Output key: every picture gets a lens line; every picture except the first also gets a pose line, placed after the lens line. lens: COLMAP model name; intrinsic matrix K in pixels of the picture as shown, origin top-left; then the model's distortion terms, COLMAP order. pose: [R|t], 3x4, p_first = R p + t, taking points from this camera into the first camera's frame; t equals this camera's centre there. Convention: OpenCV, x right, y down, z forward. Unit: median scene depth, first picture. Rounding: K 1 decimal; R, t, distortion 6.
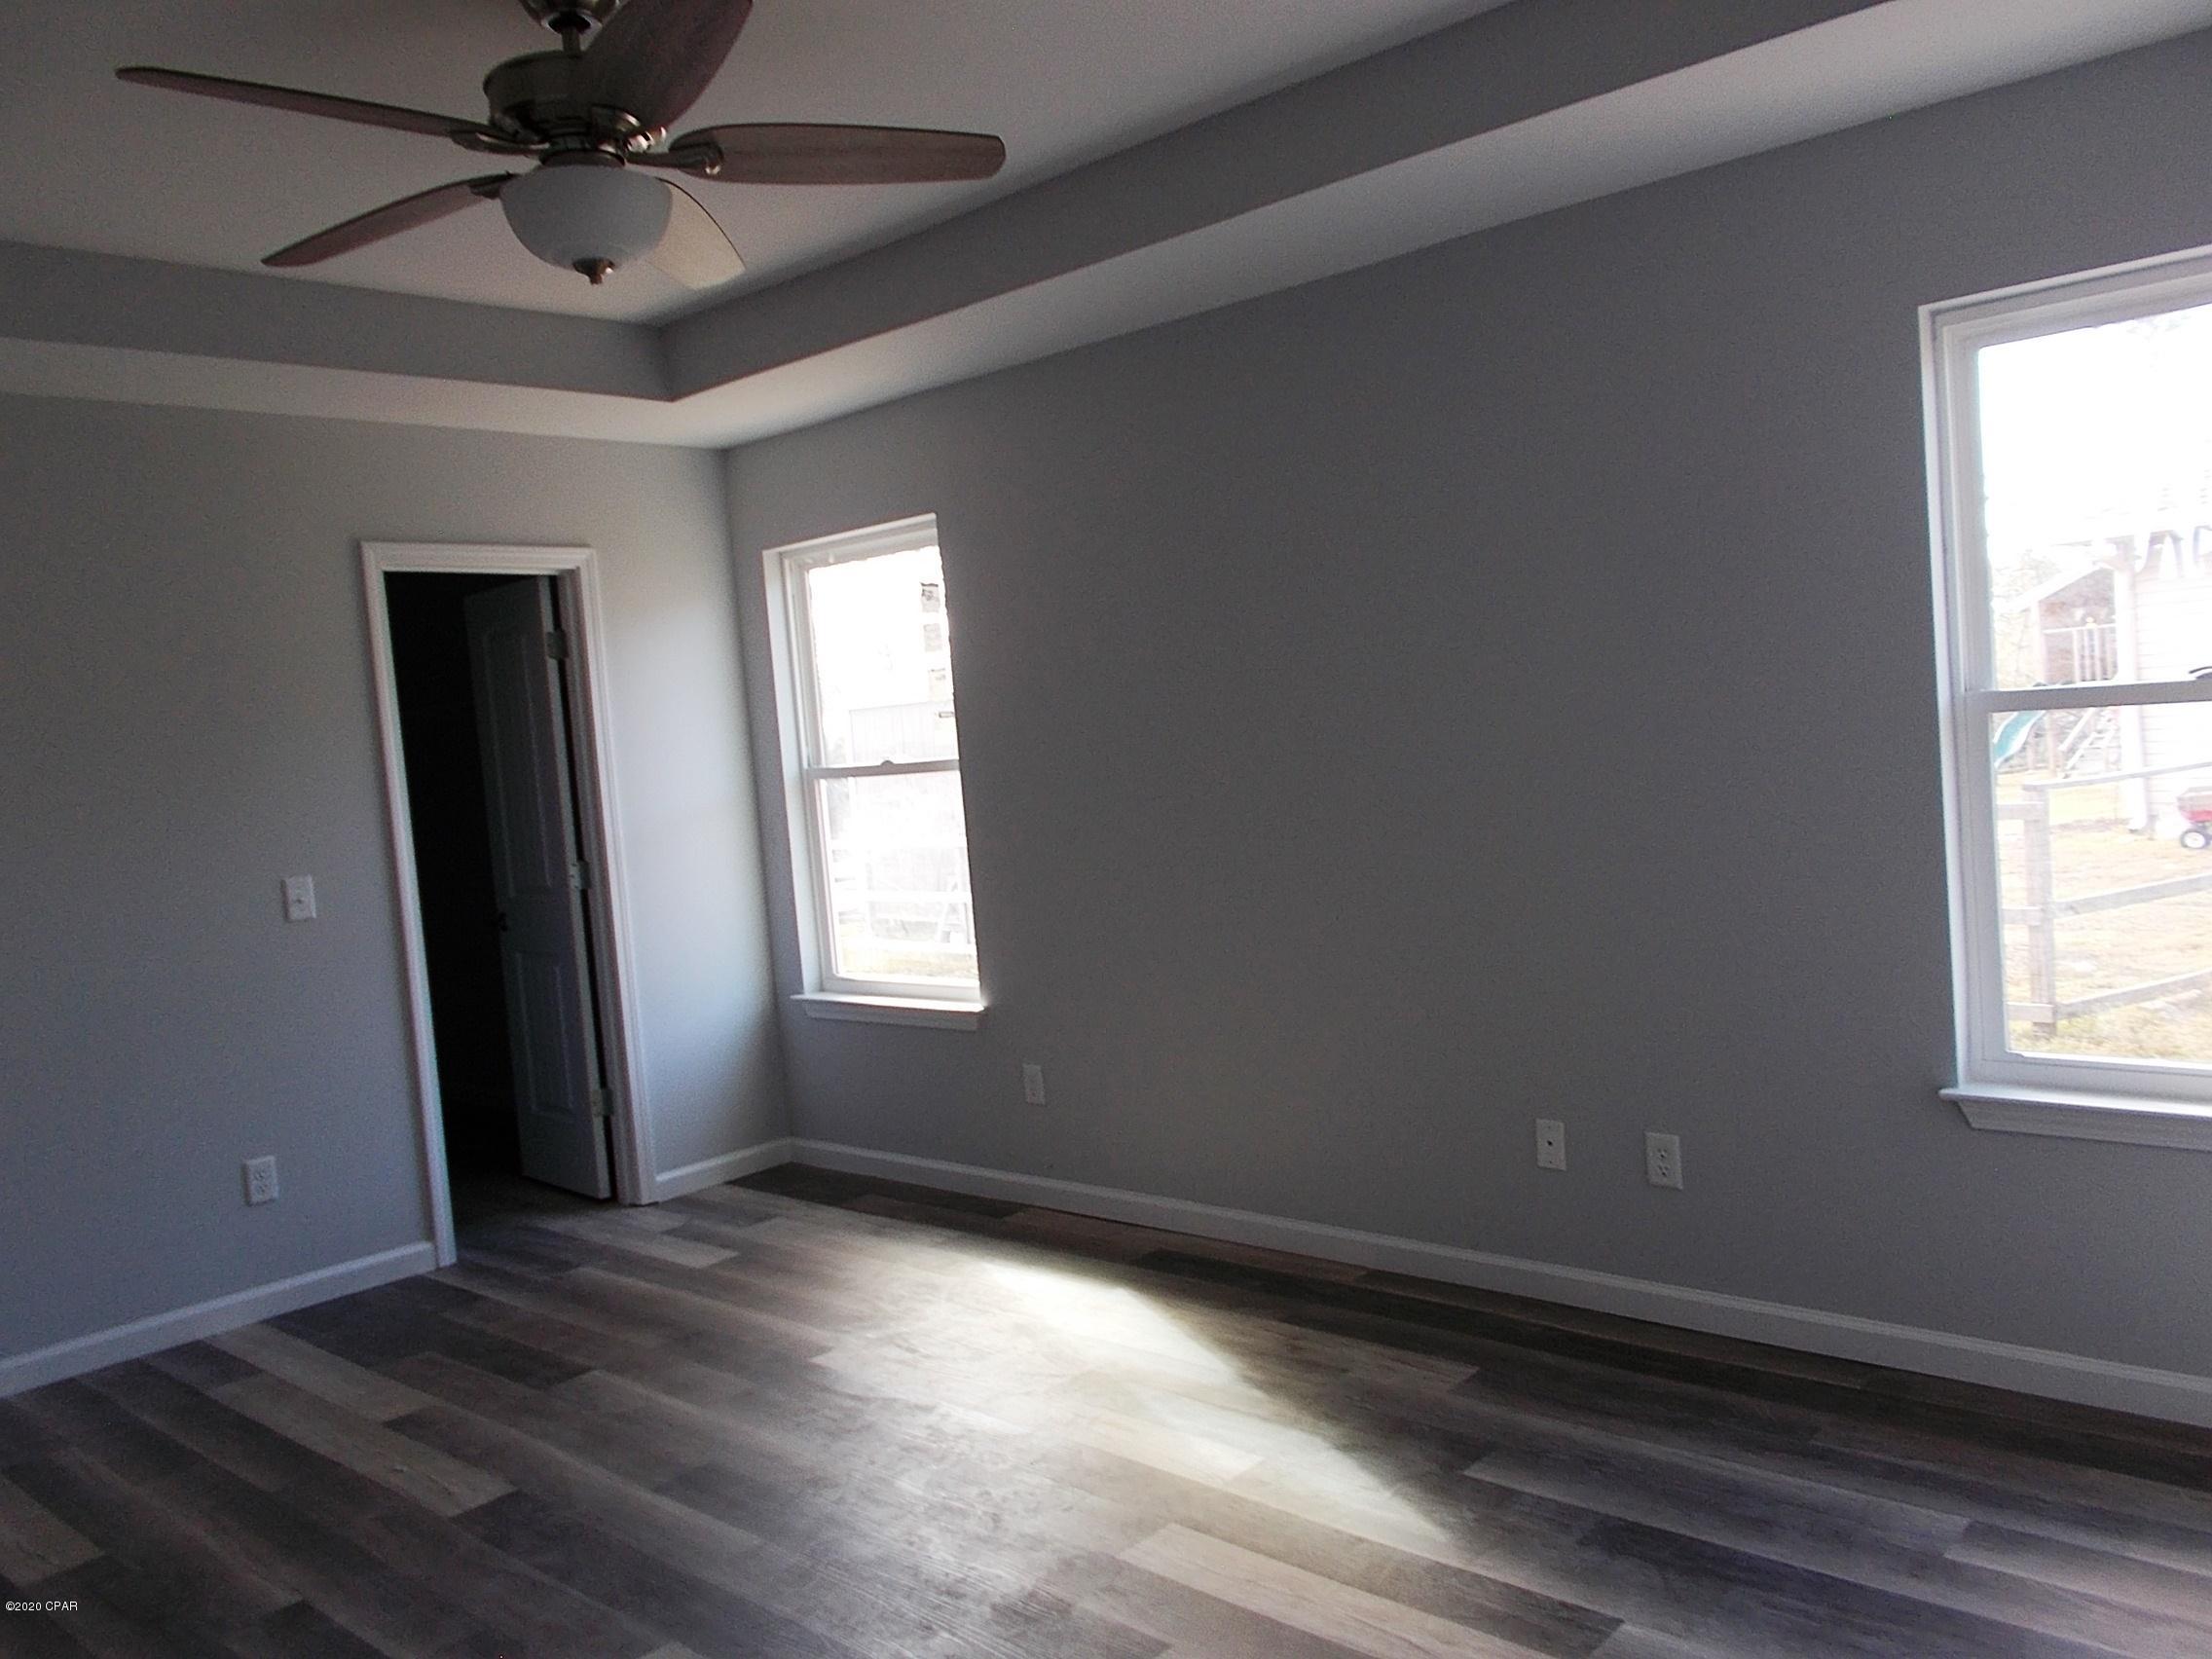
lens RADIAL K [[1738.4, 0, 1106.0], [0, 1738.4, 829.5], [0, 0, 1]] dist [0.065515, -0.077042]
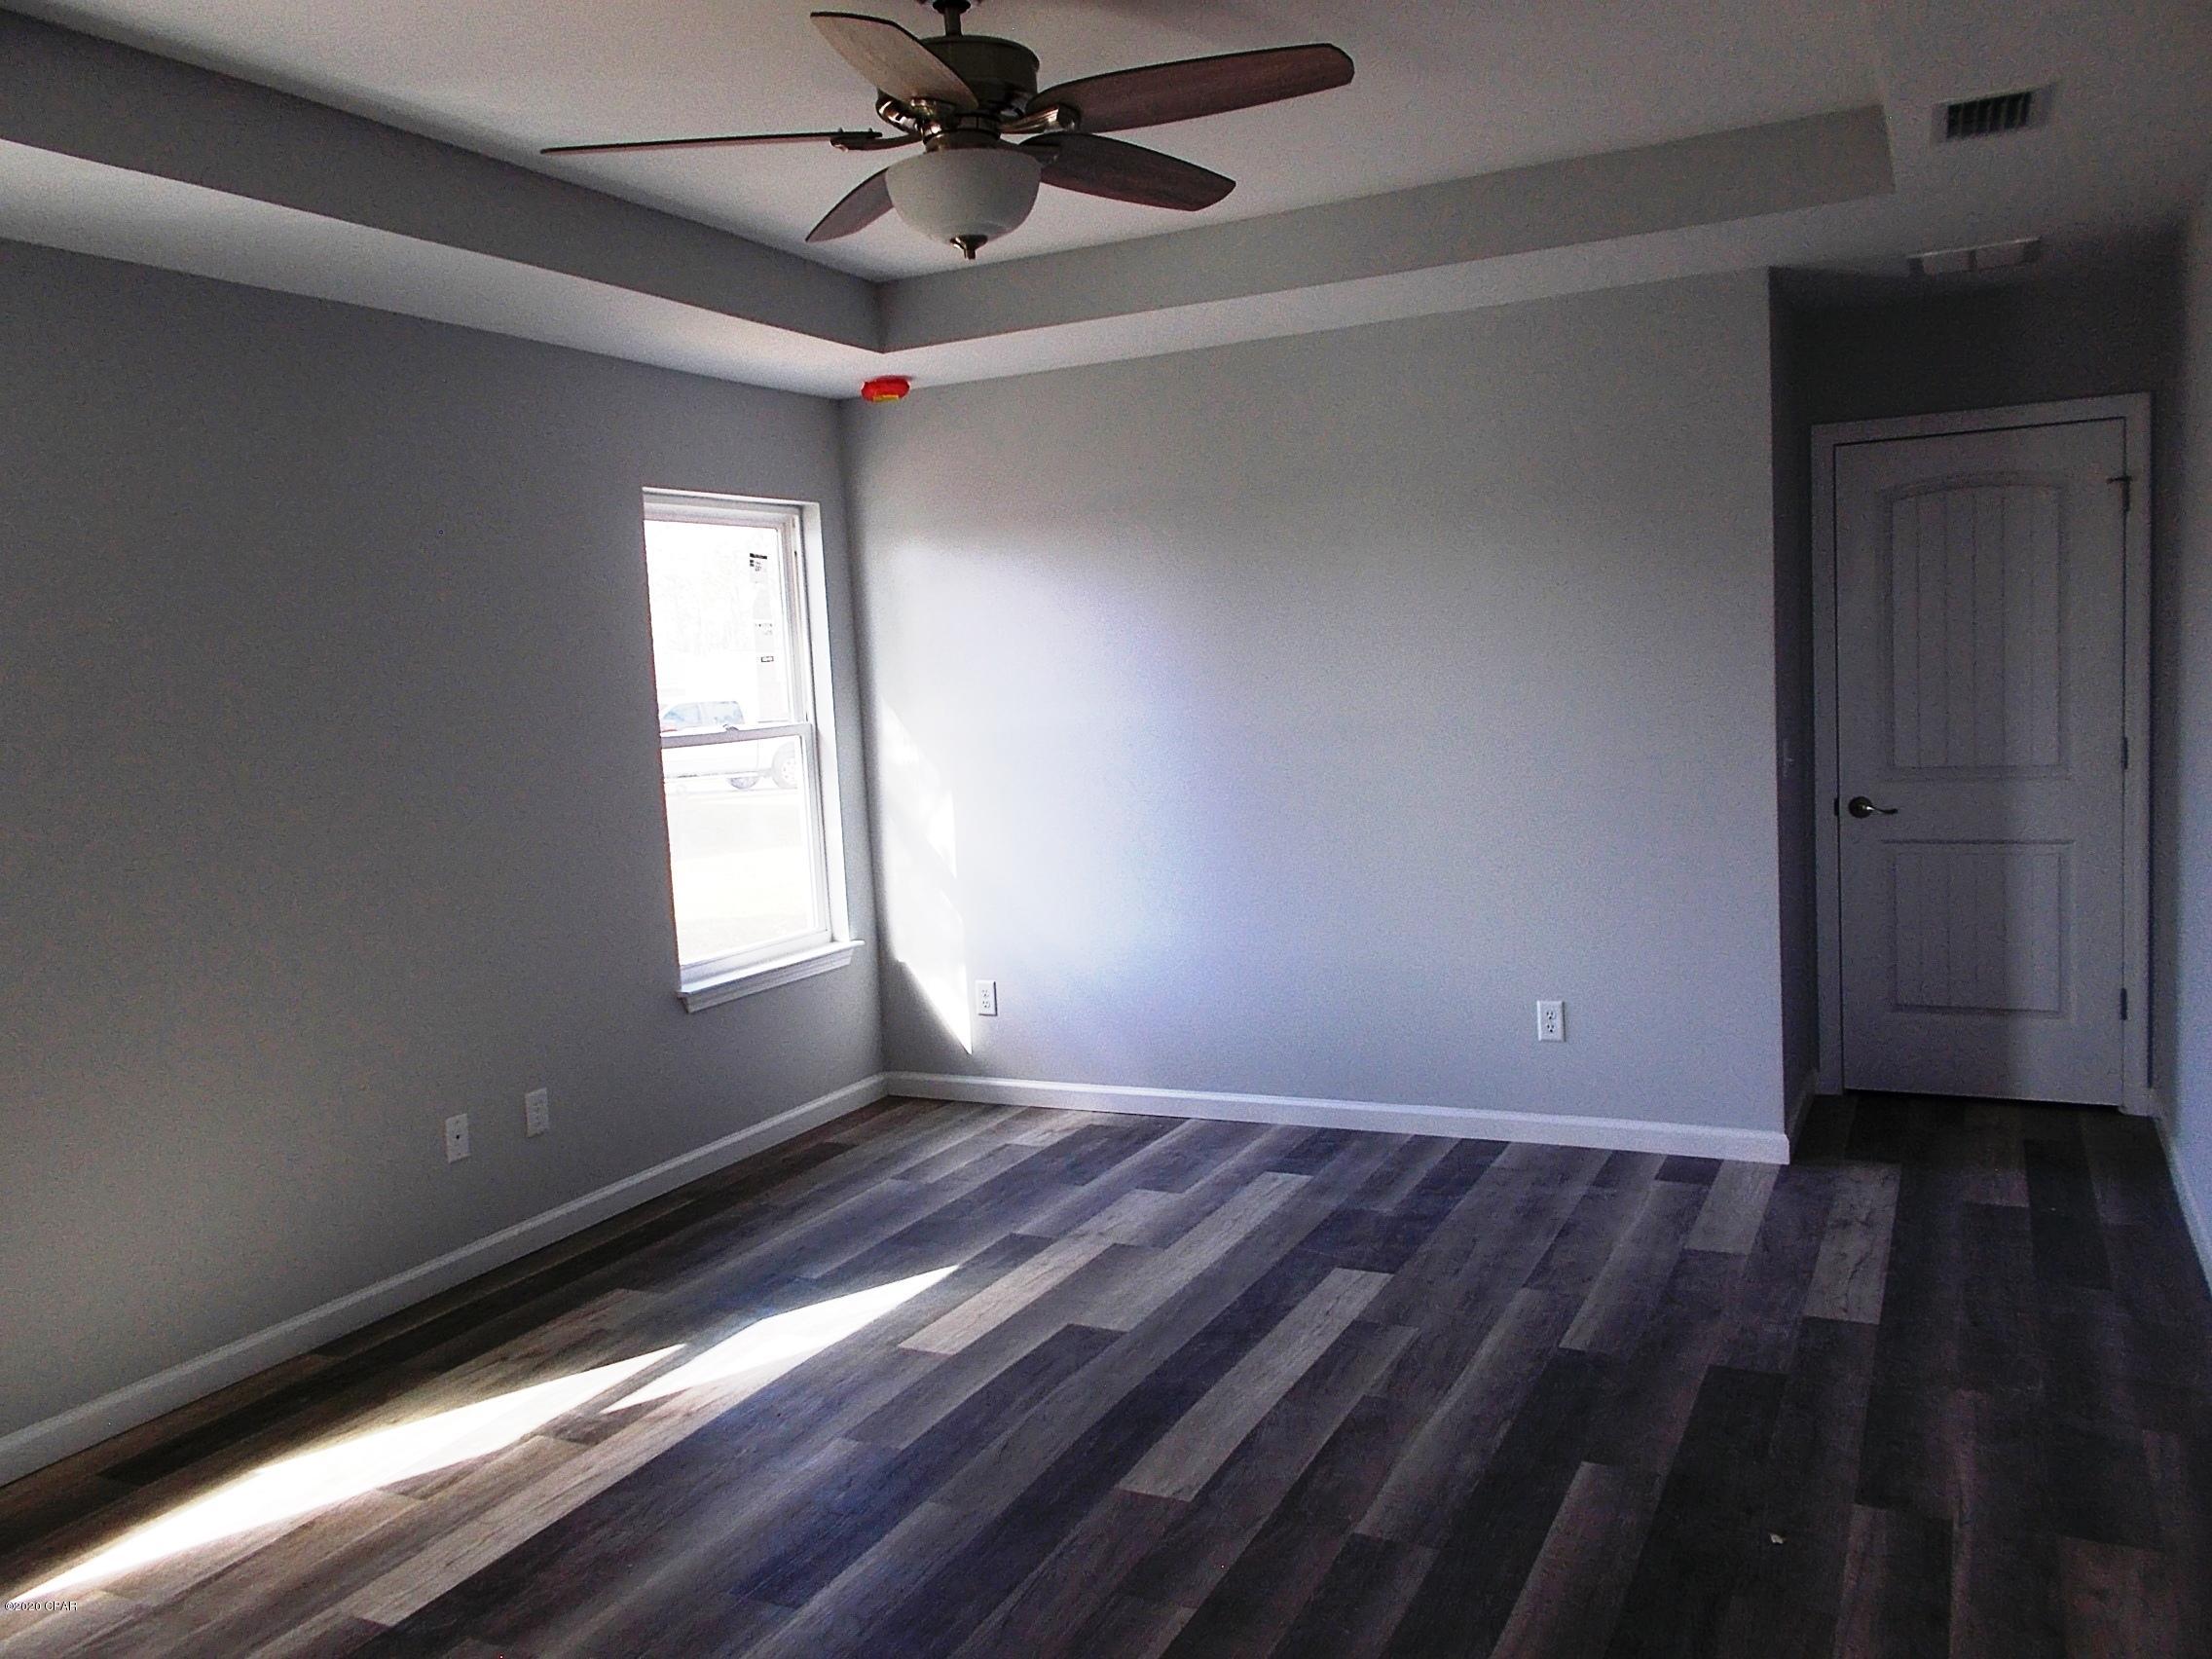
lens RADIAL K [[1691.7, 0, 1178.4], [0, 1691.7, 837.9], [0, 0, 1]] dist [-0.073046, -0.000423]
pose [[-0.298262, -0.000021, 0.954484, -0.836793], [0.145934, 0.988242, 0.045624, 0.011044], [-0.943262, 0.152900, -0.294752, 0.803732]]
